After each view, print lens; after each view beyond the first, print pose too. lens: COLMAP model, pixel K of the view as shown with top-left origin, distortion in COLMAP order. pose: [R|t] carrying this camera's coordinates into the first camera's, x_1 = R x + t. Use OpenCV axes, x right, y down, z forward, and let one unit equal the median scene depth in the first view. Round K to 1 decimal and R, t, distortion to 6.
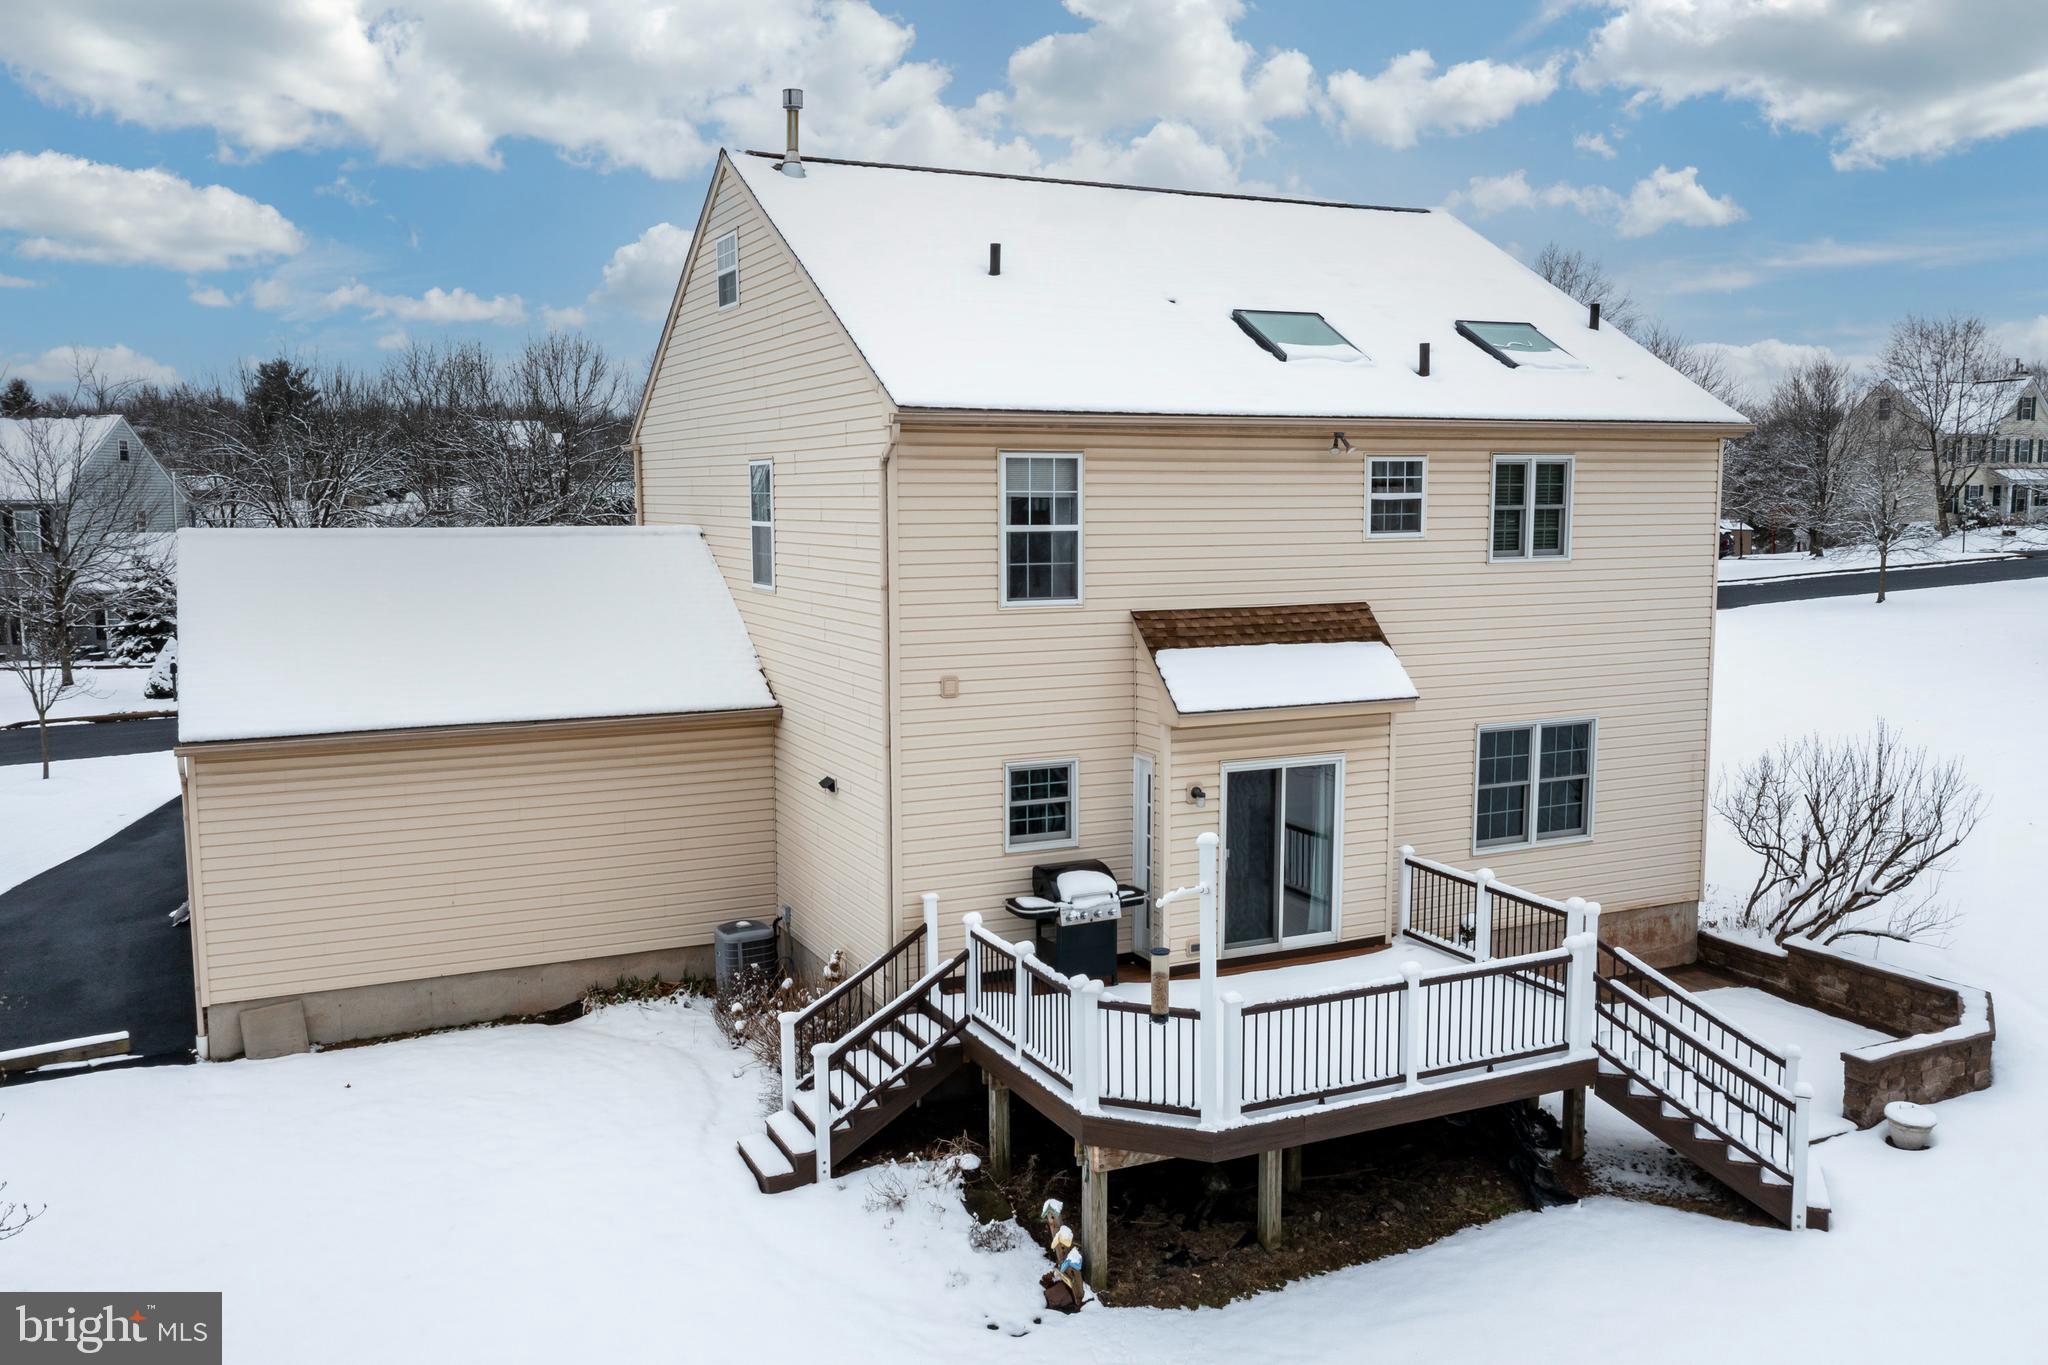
lens RADIAL K [[1647.9, 0, 1024.0], [0, 1647.9, 682.5], [0, 0, 1]] dist [0.003320, -0.004634]
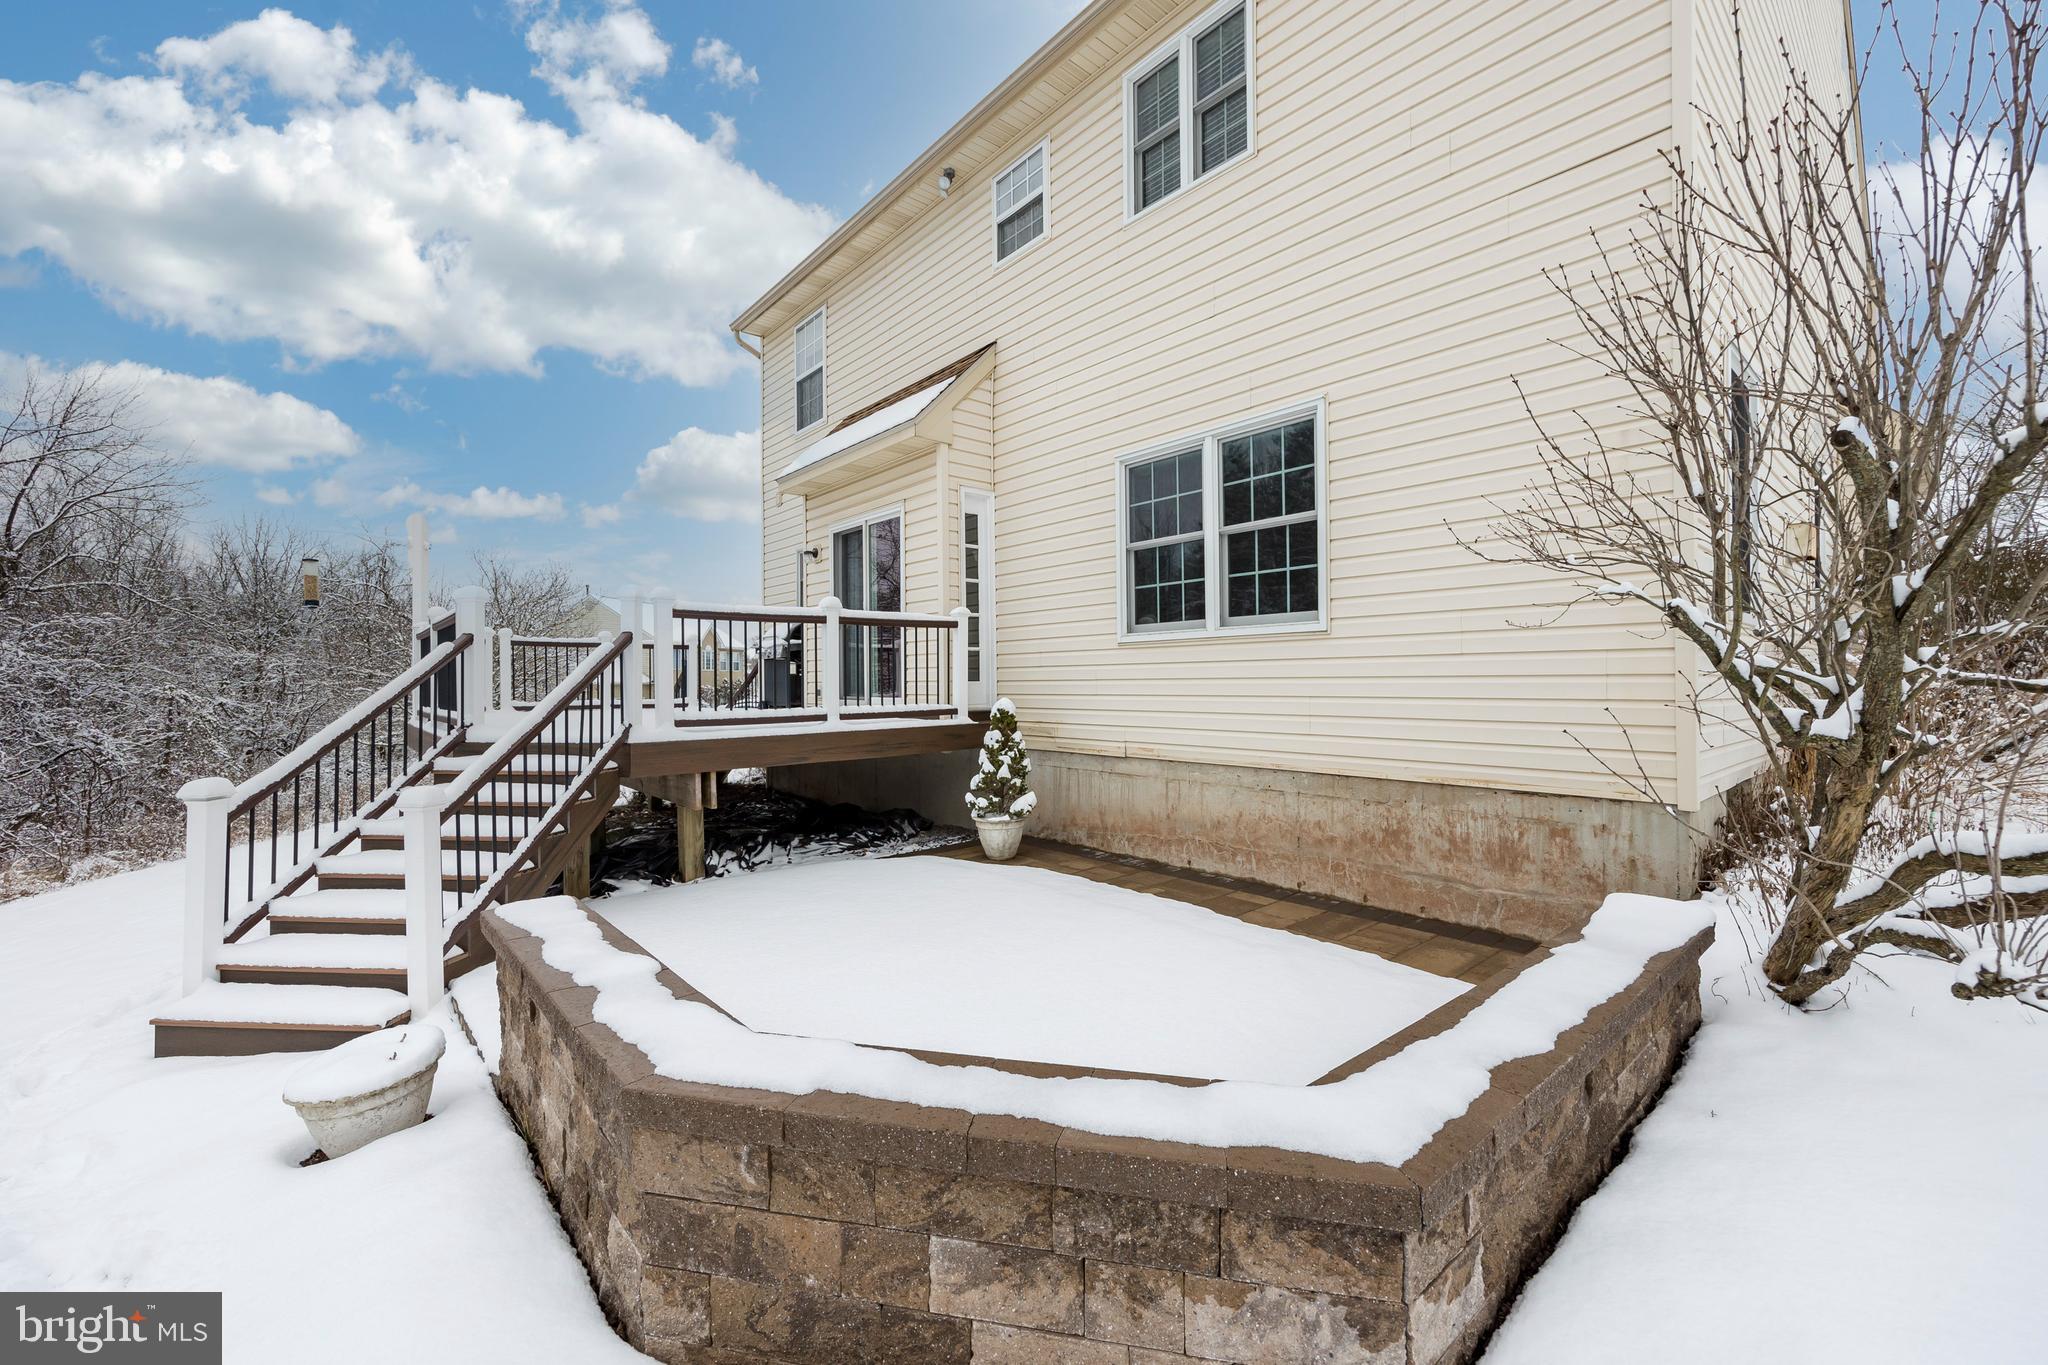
lens RADIAL K [[817.8, 0, 1024.0], [0, 817.8, 682.5], [0, 0, 1]] dist [0.002028, 0.000033]
pose [[0.271113, 0.003800, -0.962540, 0.687275], [-0.107256, 0.993884, -0.026286, 0.154874], [0.956553, 0.110365, 0.269862, 0.989229]]
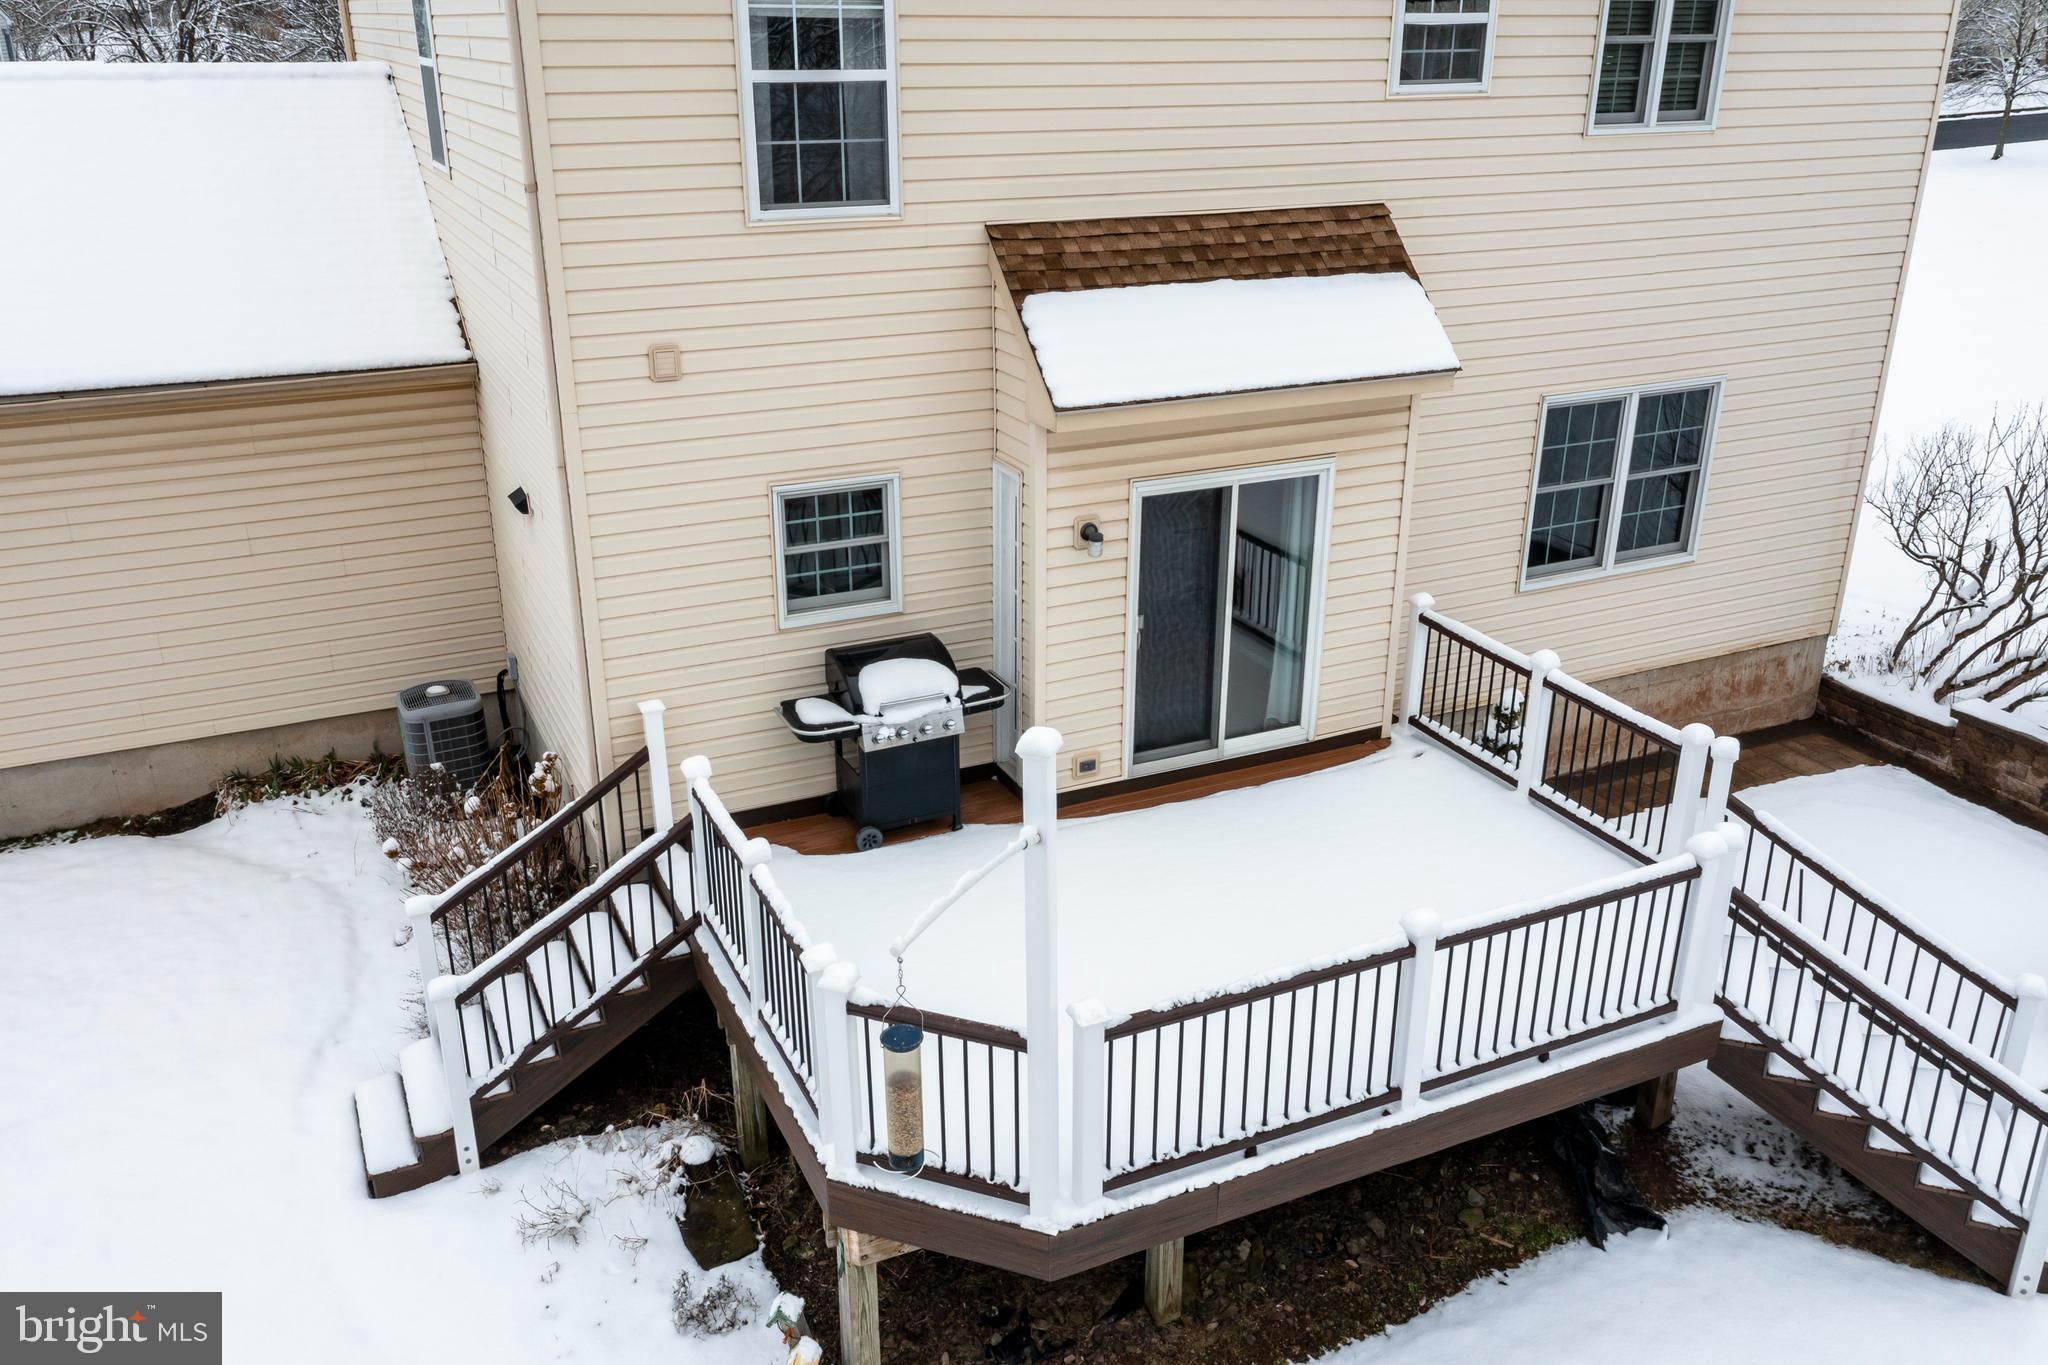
lens RADIAL K [[1647.9, 0, 1024.0], [0, 1647.9, 682.5], [0, 0, 1]] dist [0.003320, -0.004634]
pose [[0.999991, 0.004184, -0.000106, 0.080108], [-0.004006, 0.964070, 0.265617, -0.042367], [0.001213, -0.265614, 0.964079, 0.389171]]
